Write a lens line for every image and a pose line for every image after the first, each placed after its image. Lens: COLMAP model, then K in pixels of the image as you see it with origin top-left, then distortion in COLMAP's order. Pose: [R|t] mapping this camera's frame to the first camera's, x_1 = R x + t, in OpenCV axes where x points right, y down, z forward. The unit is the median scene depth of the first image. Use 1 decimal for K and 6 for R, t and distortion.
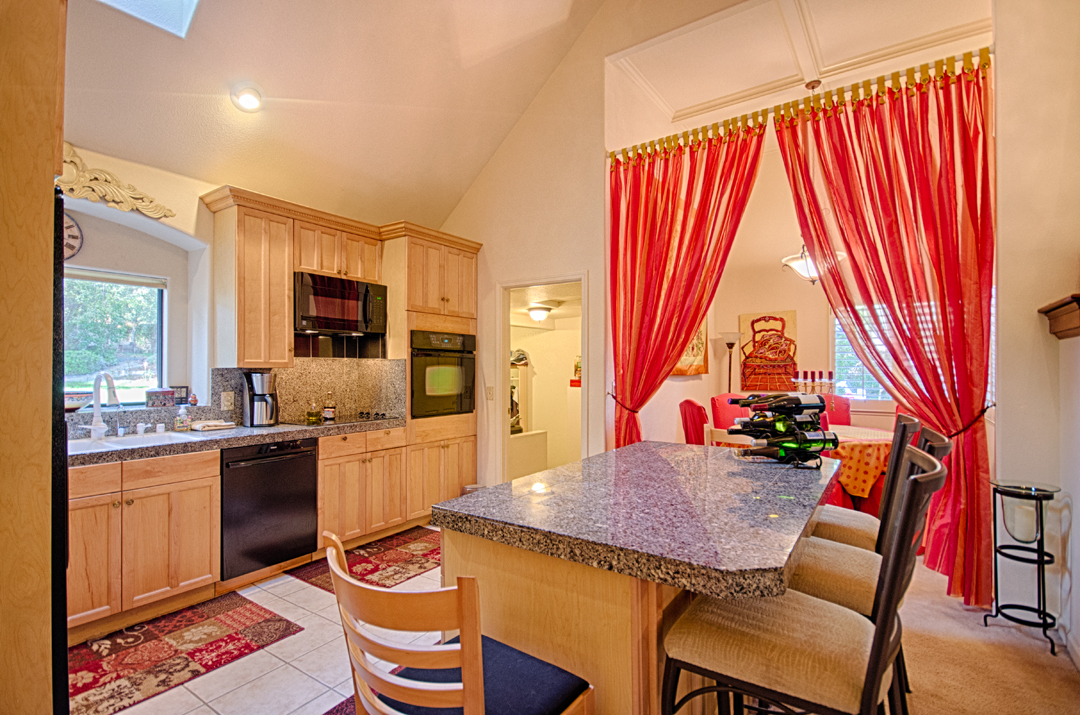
lens RADIAL K [[506.1, 0, 543.3], [0, 506.1, 372.9], [0, 0, 1]] dist [-0.006398, -0.001660]
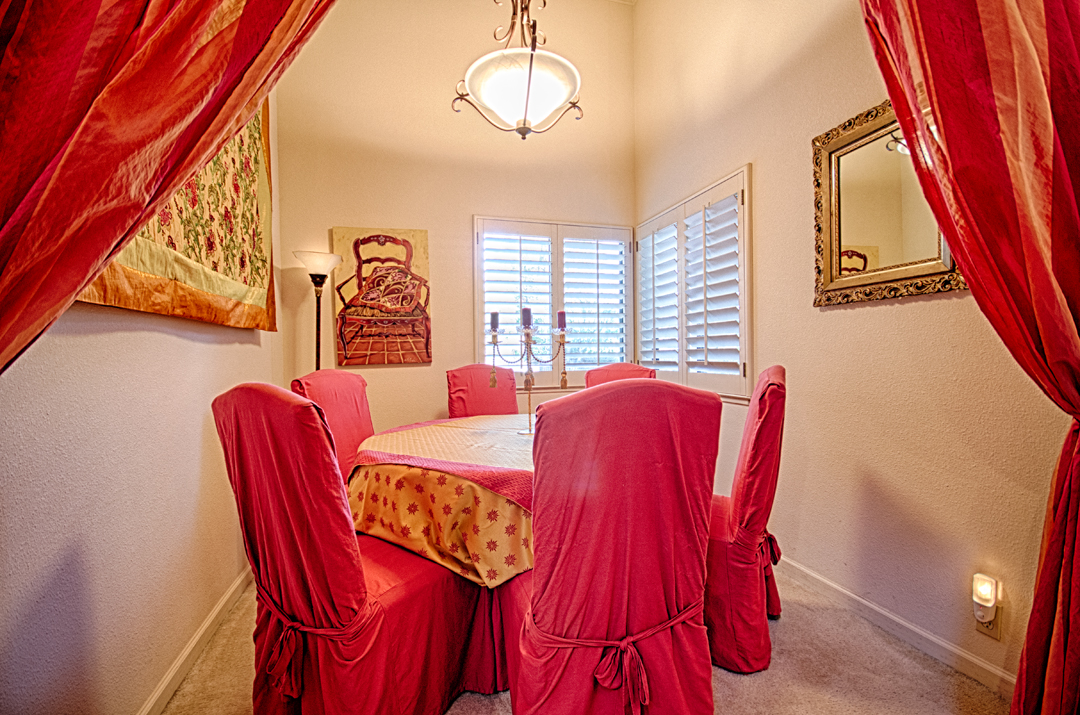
lens RADIAL K [[485.3, 0, 540.2], [0, 485.3, 359.9], [0, 0, 1]] dist [-0.002187, -0.001237]
pose [[0.644681, -0.014533, 0.764314, 0.135395], [0.016789, 0.999847, 0.004850, 0.030642], [-0.764268, 0.009706, 0.644826, 0.509515]]
